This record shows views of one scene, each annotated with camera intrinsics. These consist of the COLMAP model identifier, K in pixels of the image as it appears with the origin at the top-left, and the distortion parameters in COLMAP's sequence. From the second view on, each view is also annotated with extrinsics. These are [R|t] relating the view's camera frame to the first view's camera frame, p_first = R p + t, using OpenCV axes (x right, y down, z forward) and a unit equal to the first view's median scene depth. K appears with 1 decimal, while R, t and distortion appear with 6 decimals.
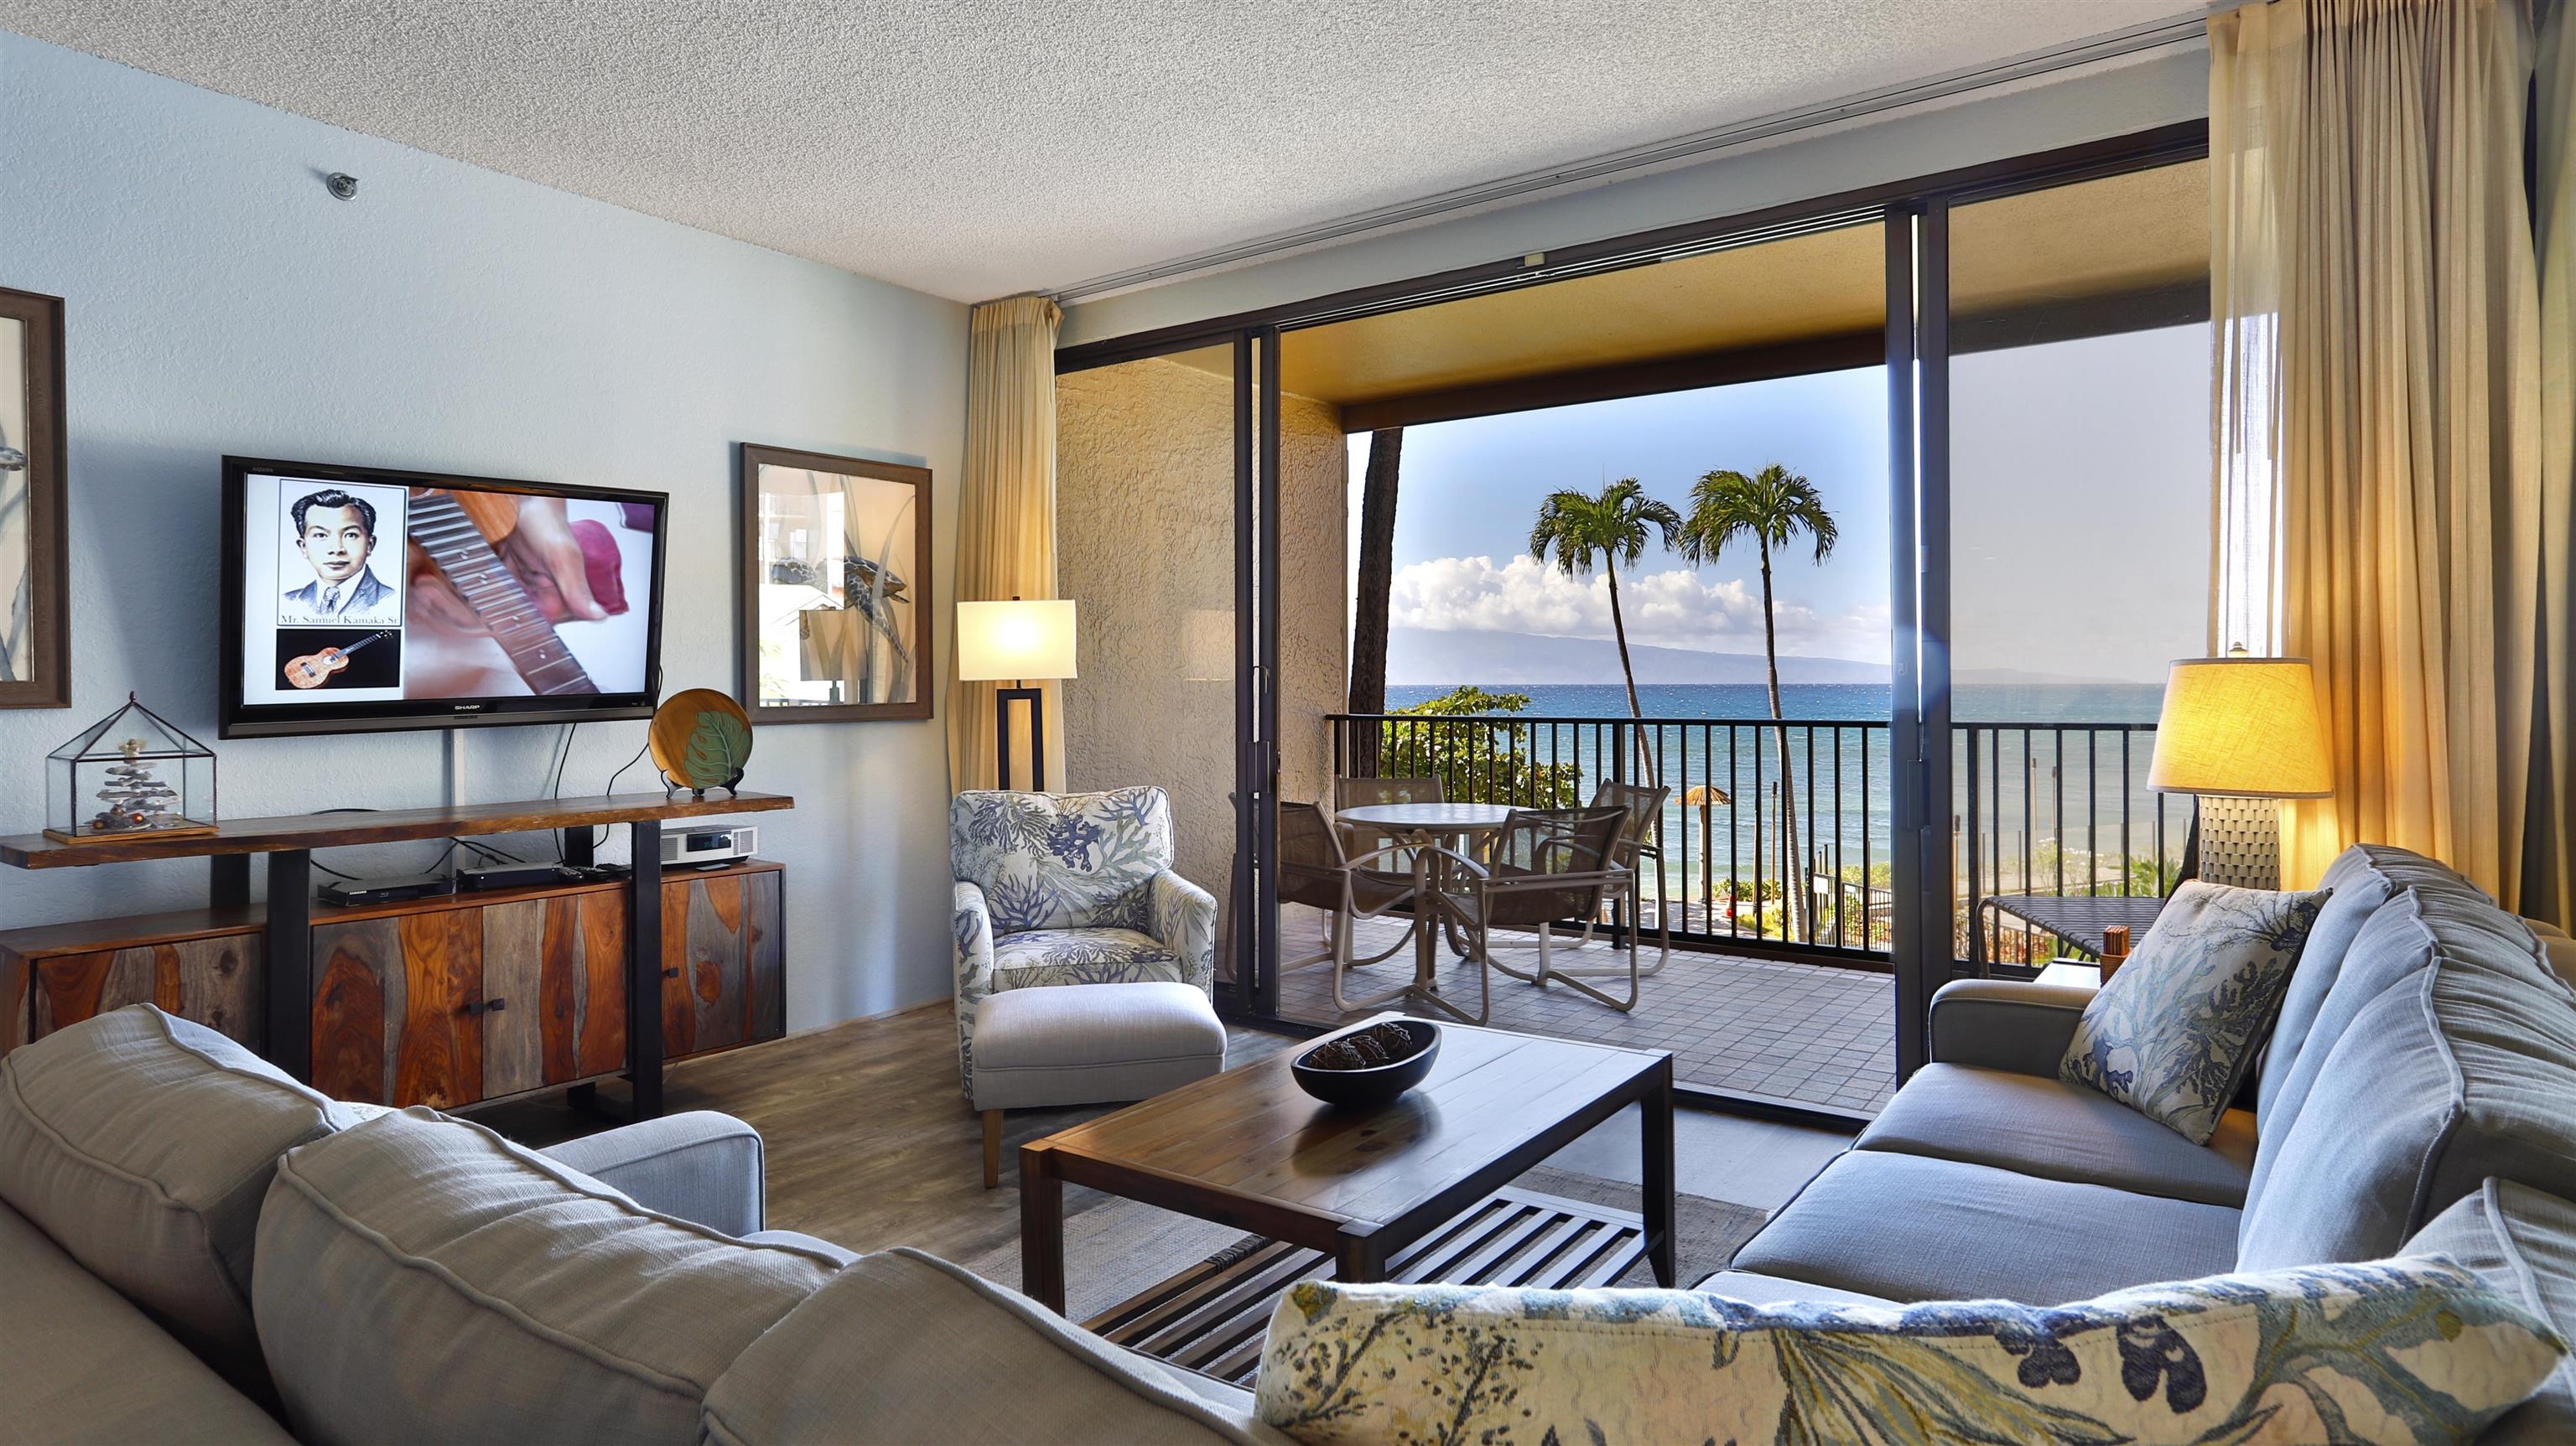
lens RADIAL K [[1388.6, 0, 1287.1], [0, 1388.6, 678.0], [0, 0, 1]] dist [0.001503, 0.000350]
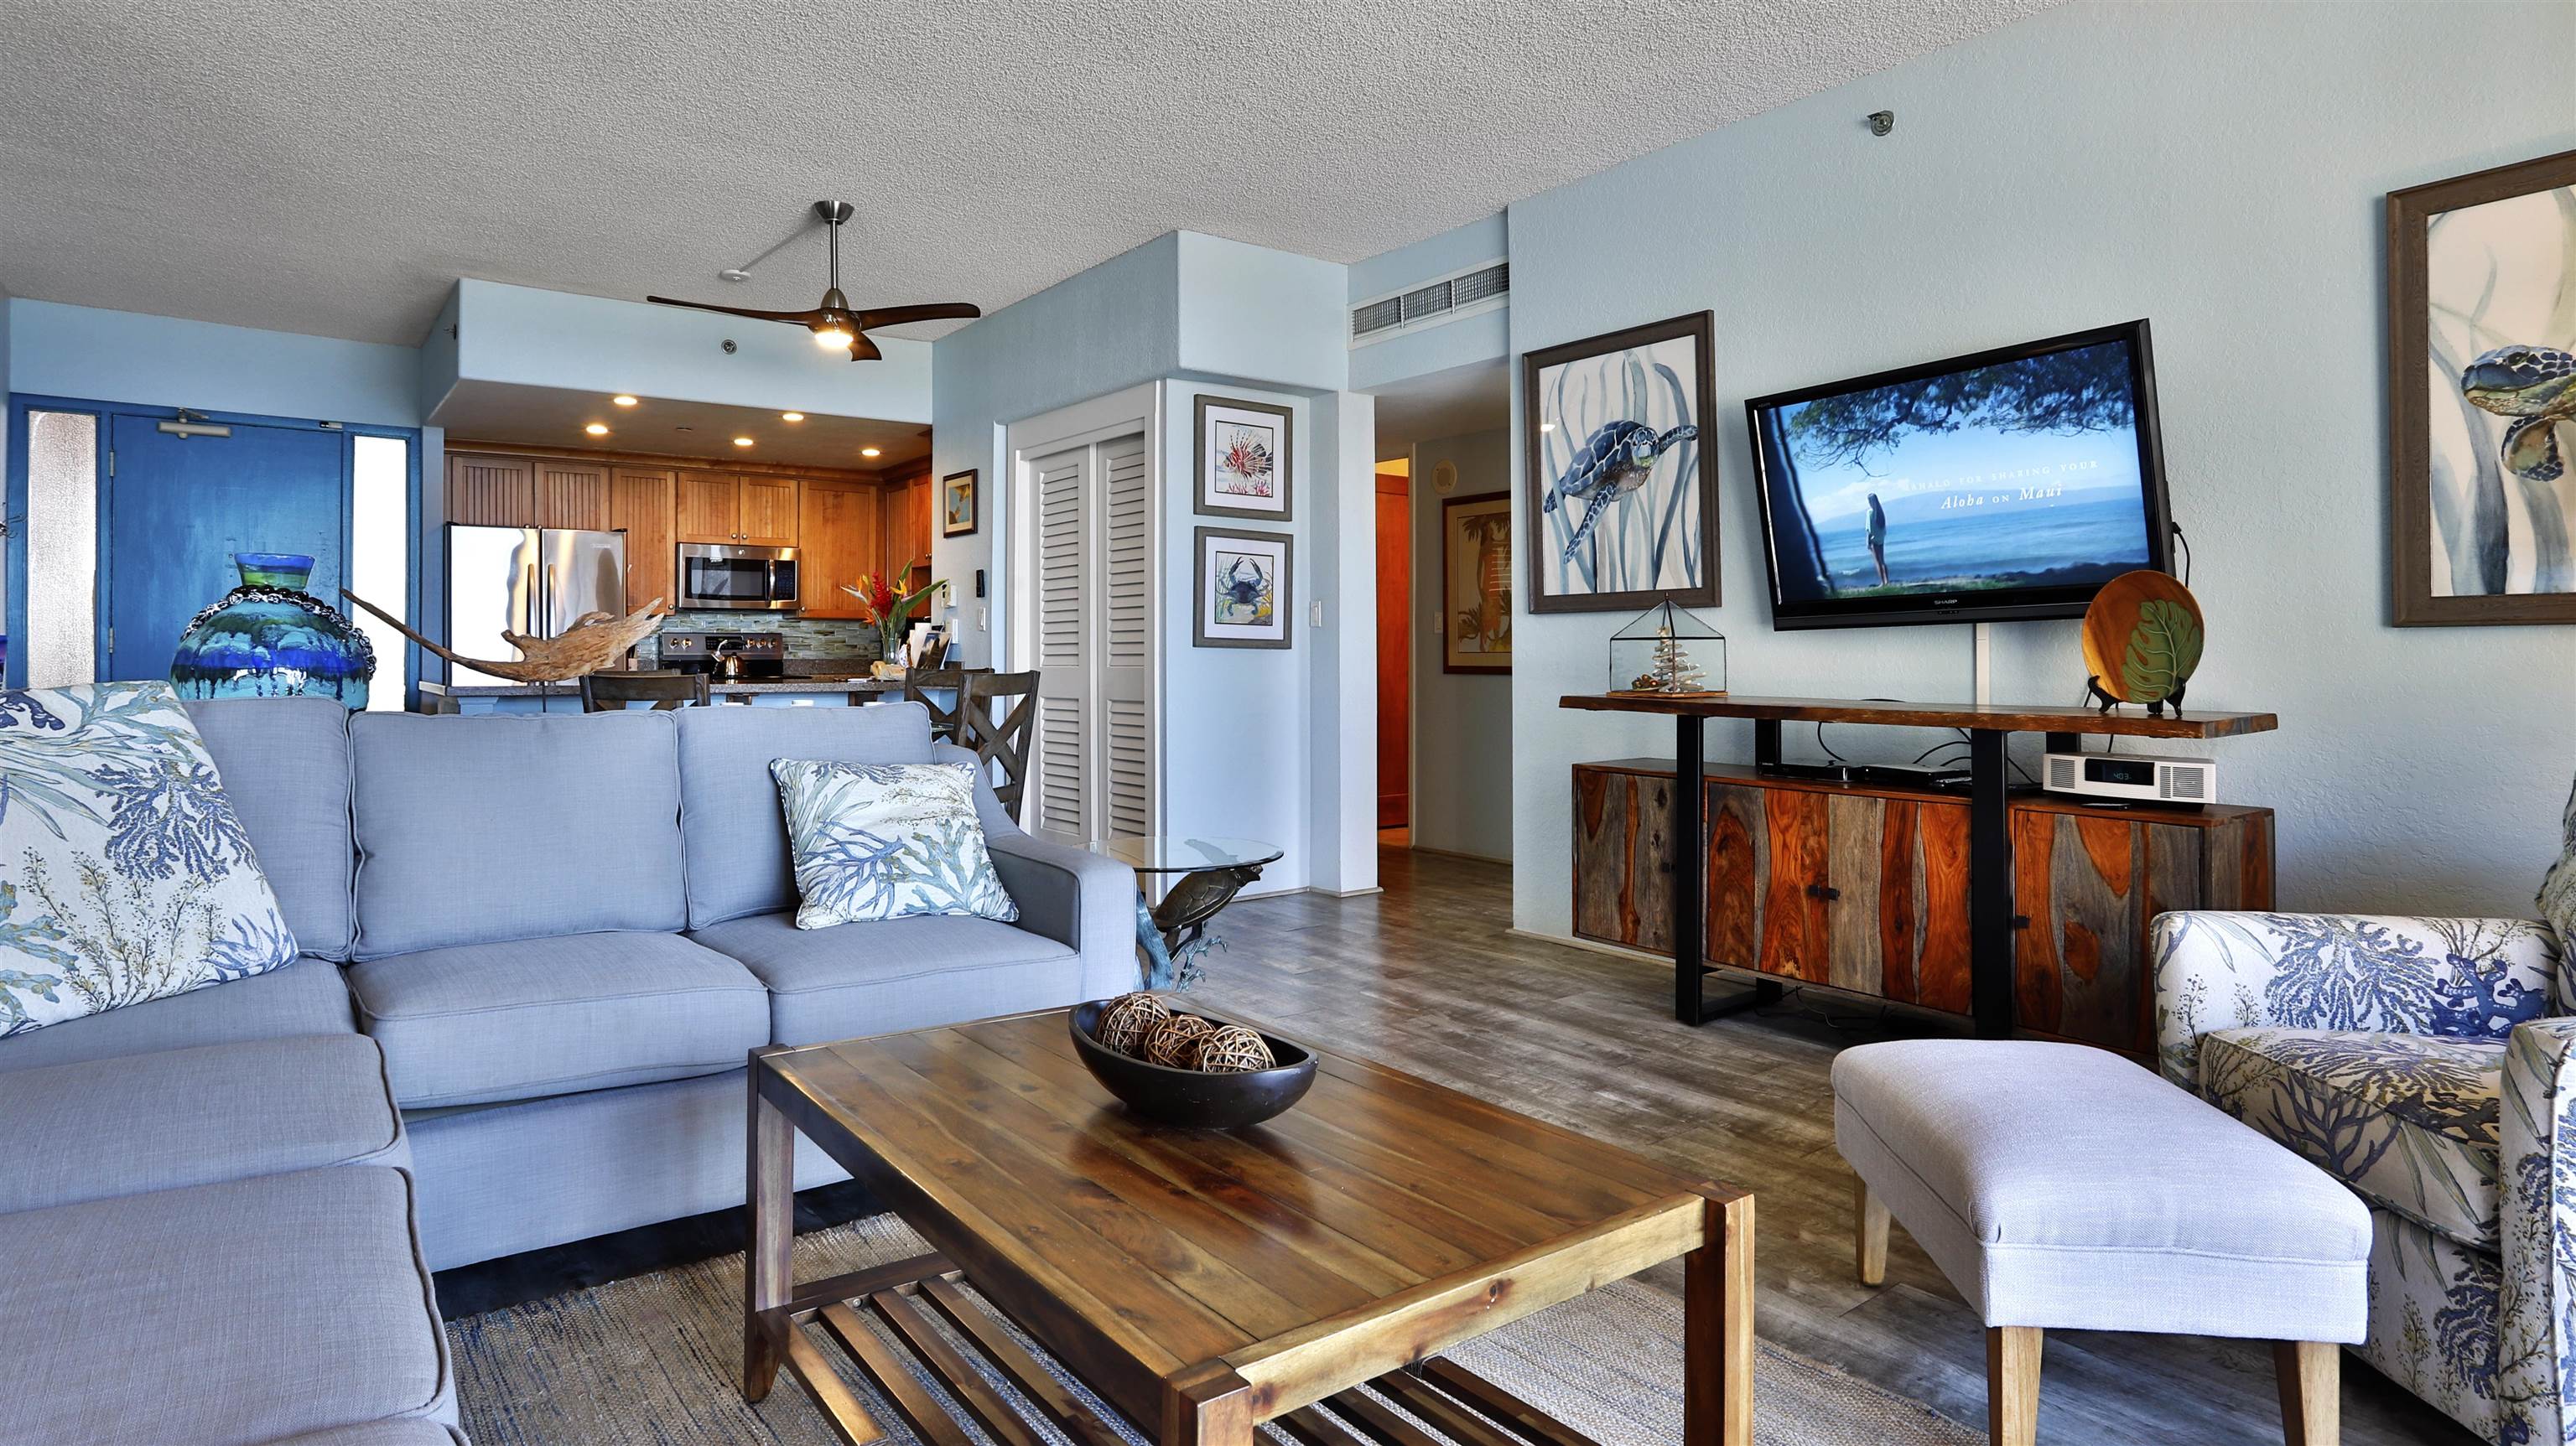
lens RADIAL K [[1363.8, 0, 1281.3], [0, 1363.8, 639.9], [0, 0, 1]] dist [-0.047634, 0.000451]
pose [[-0.302457, -0.003742, -0.953156, 0.457739], [0.008615, 0.999941, -0.006660, 0.051840], [0.953124, -0.010226, -0.302407, 0.870622]]
